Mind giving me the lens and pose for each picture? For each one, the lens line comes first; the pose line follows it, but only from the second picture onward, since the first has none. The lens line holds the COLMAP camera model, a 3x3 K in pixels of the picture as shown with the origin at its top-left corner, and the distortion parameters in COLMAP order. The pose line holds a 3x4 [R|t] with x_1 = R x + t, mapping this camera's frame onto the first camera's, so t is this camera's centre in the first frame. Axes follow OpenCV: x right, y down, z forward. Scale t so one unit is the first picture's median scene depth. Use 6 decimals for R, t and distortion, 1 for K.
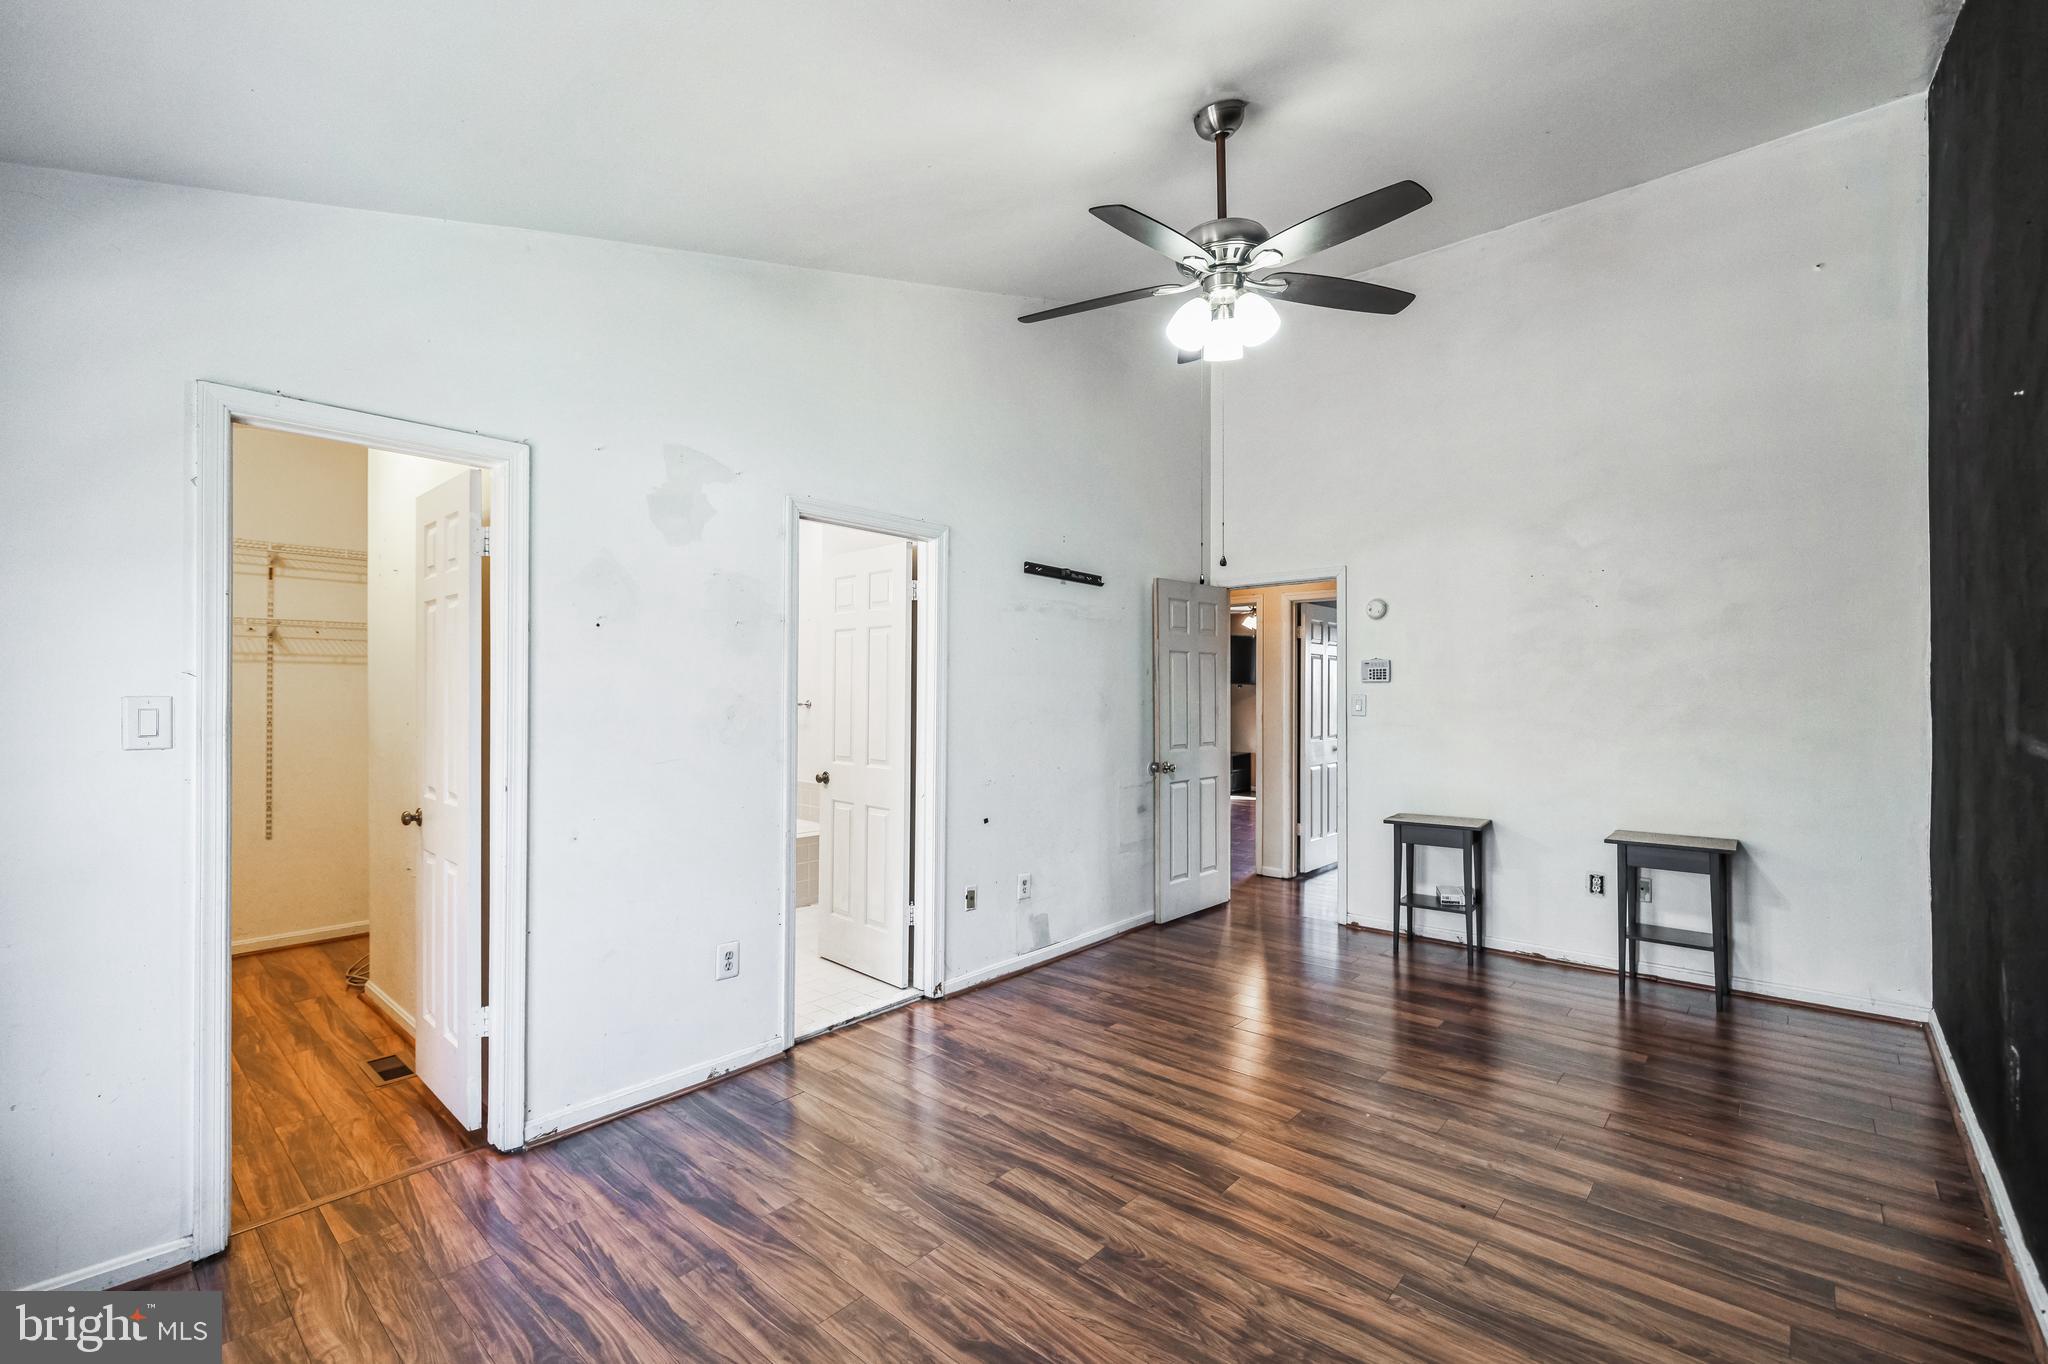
lens RADIAL K [[876.8, 0, 1020.8], [0, 876.8, 684.9], [0, 0, 1]] dist [0.002548, -0.001212]
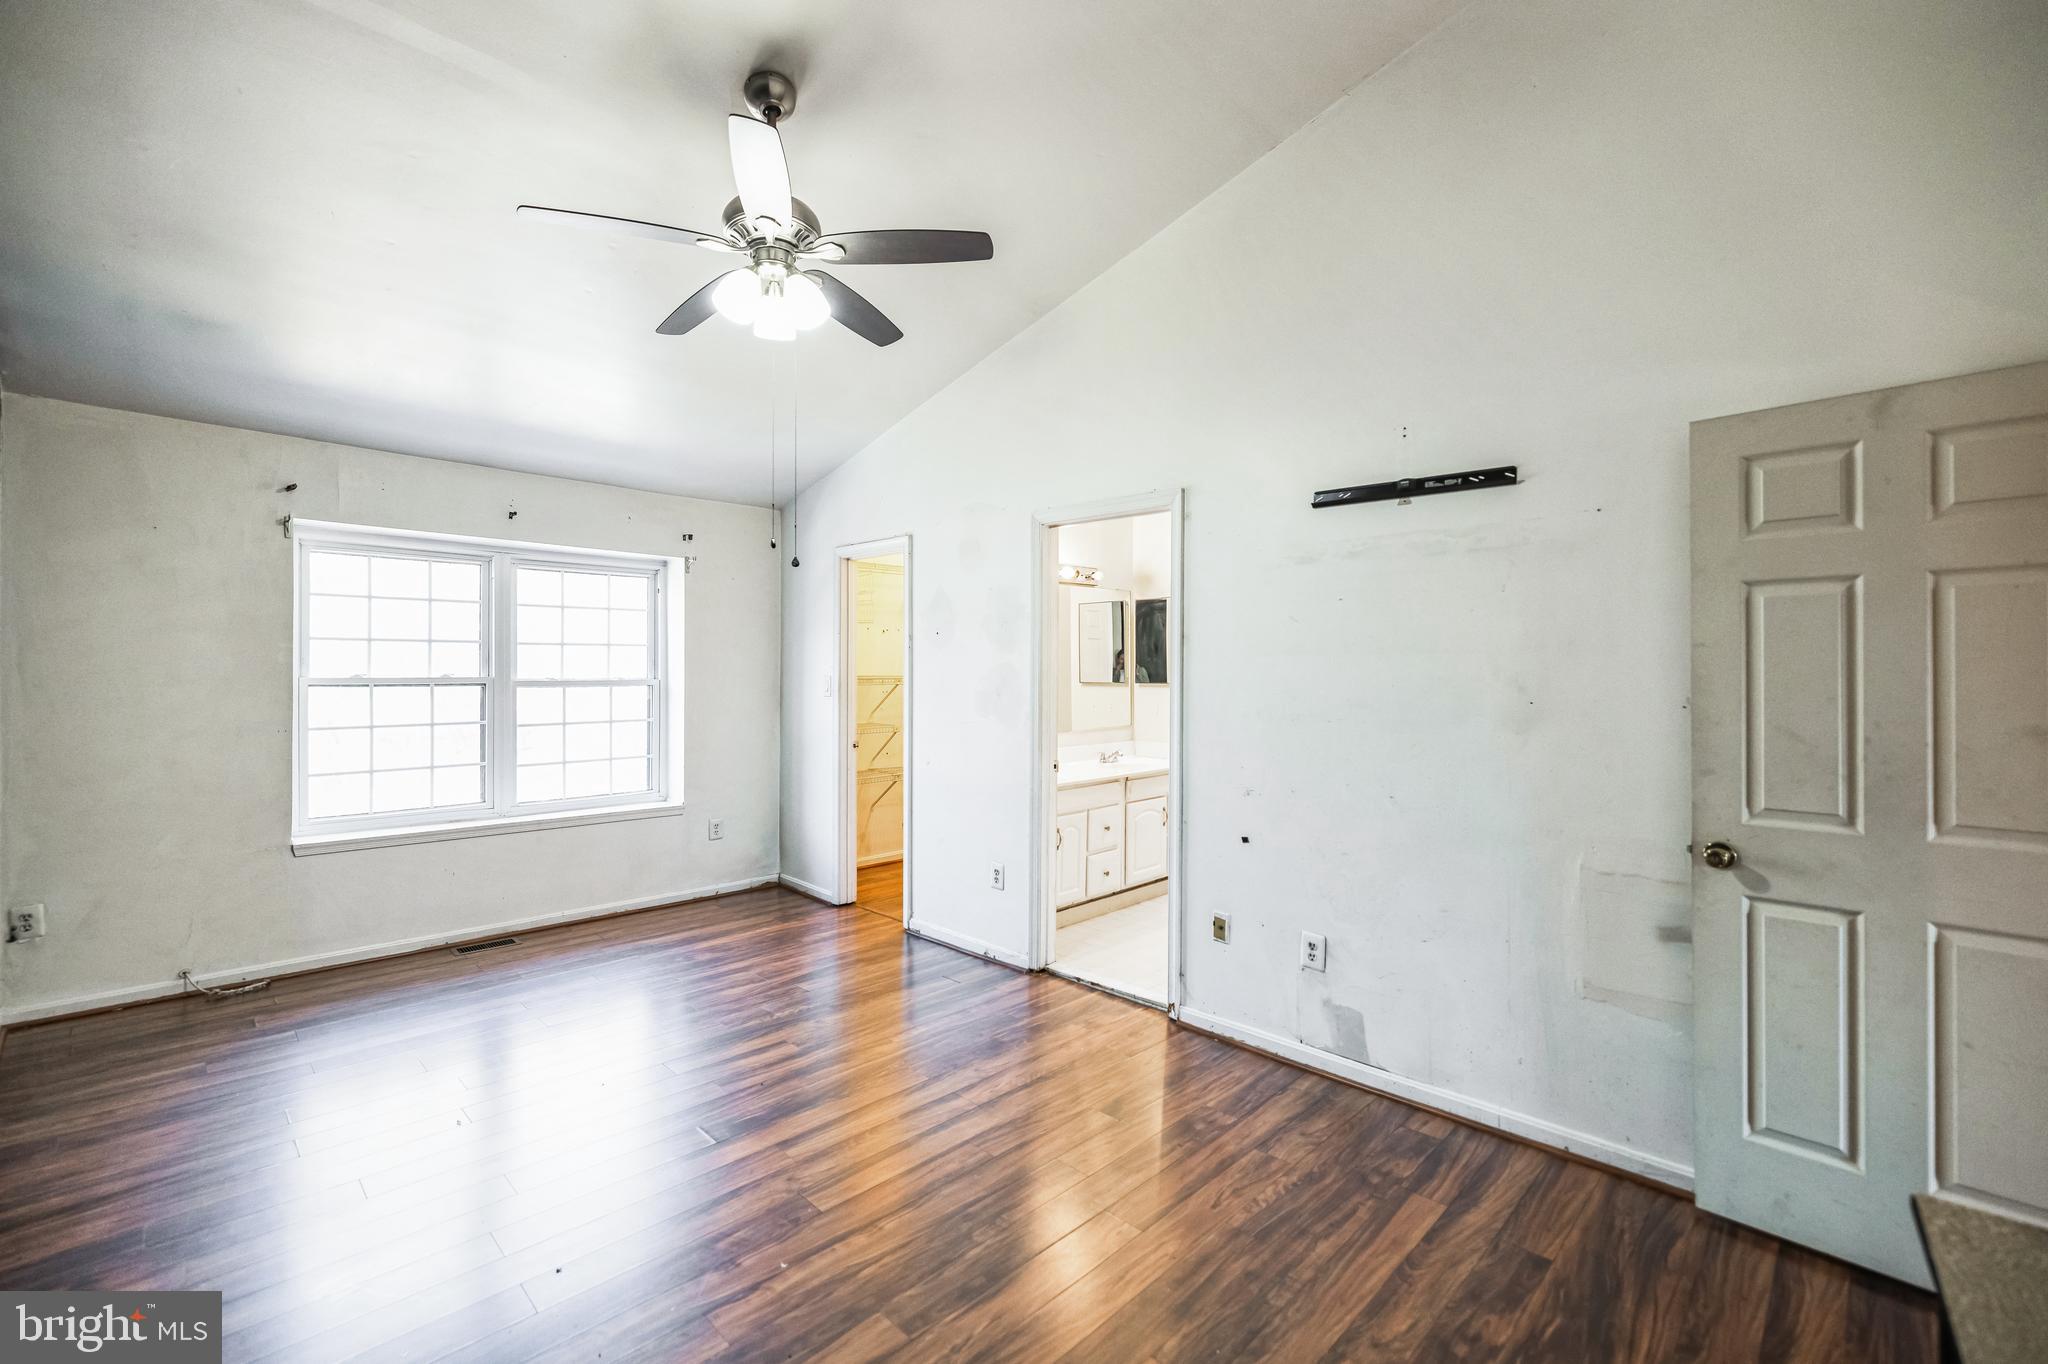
lens RADIAL K [[876.8, 0, 1023.3], [0, 876.8, 662.5], [0, 0, 1]] dist [0.002548, -0.001212]
pose [[-0.054586, -0.008323, -0.998474, 0.733325], [0.008206, 0.999928, -0.008783, 0.000706], [0.998475, -0.008673, -0.054514, 0.815438]]
